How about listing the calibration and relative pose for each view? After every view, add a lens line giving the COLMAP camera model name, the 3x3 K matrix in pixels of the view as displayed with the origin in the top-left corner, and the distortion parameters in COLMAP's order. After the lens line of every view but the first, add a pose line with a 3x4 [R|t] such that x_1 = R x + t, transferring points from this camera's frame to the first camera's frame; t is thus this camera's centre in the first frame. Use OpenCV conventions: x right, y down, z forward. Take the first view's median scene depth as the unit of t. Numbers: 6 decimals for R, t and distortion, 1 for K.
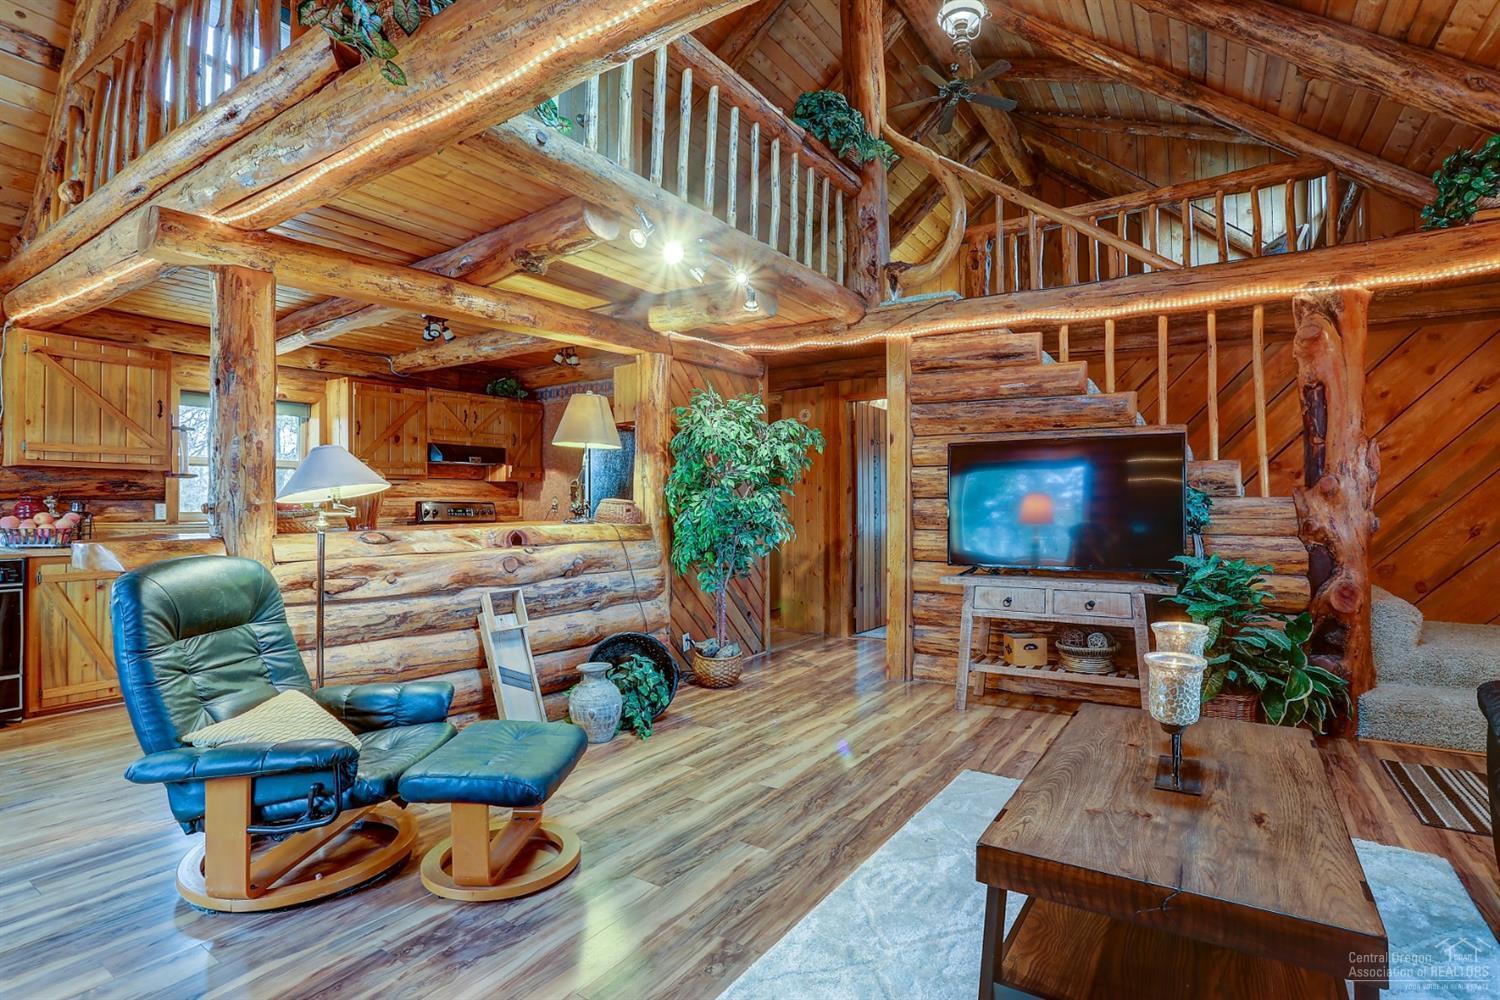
lens RADIAL K [[723.8, 0, 758.0], [0, 723.8, 500.6], [0, 0, 1]] dist [-0.079480, 0.032664]
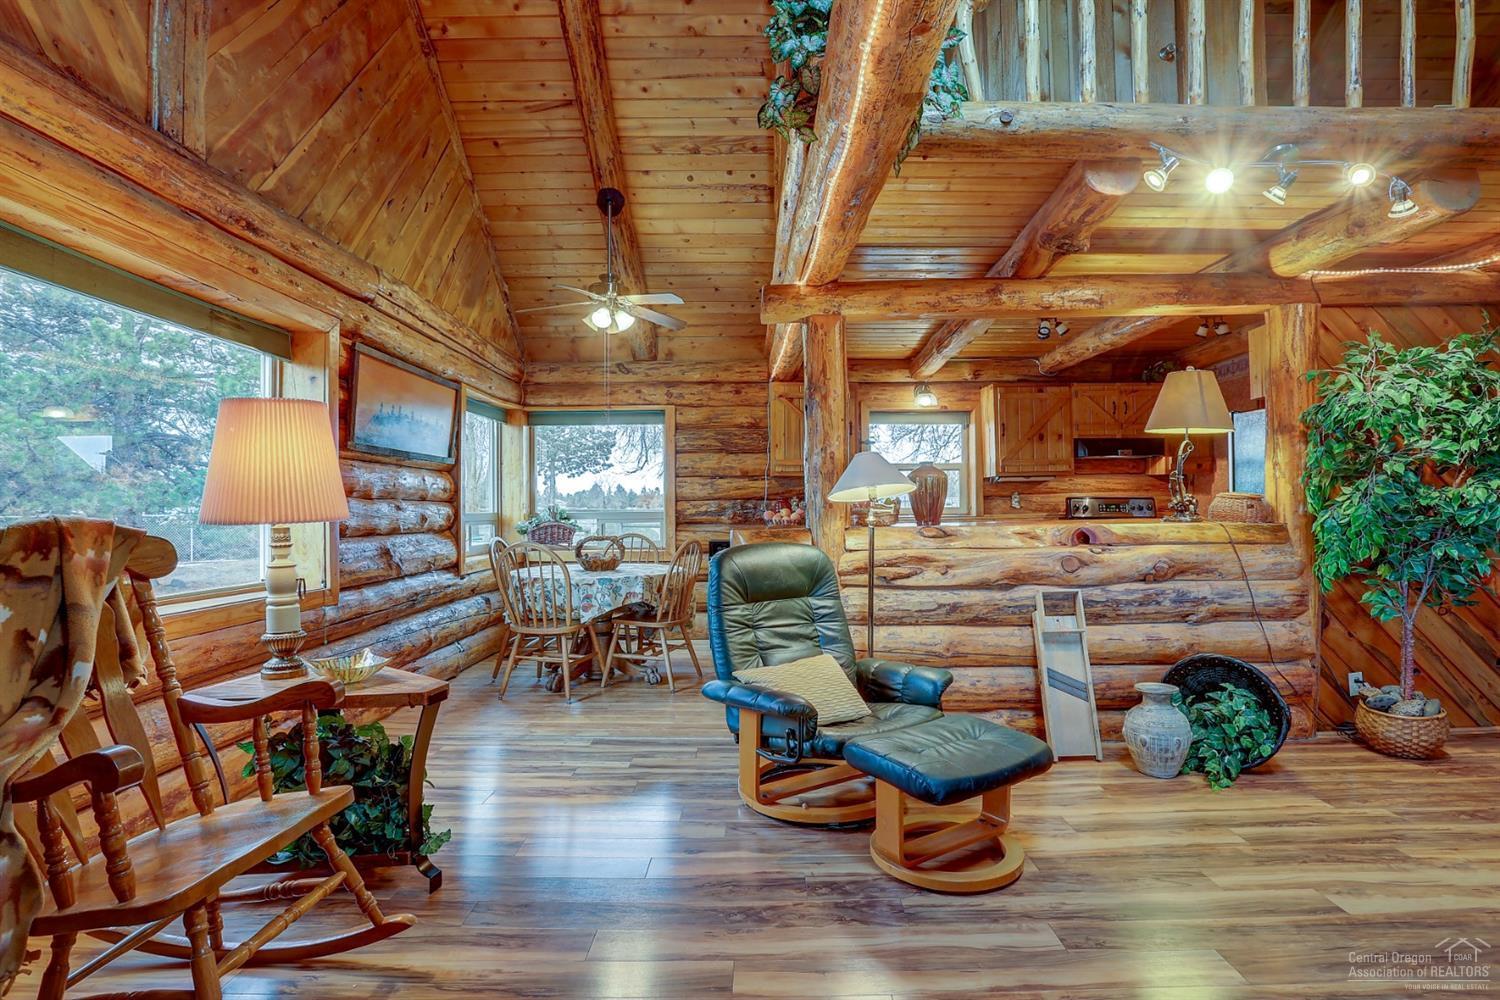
lens RADIAL K [[723.8, 0, 758.0], [0, 723.8, 500.6], [0, 0, 1]] dist [-0.079480, 0.032664]
pose [[0.557919, -0.006735, -0.829868, 0.197035], [0.012720, 0.999919, 0.000436, -0.000527], [0.829798, -0.010799, 0.557959, 0.123824]]
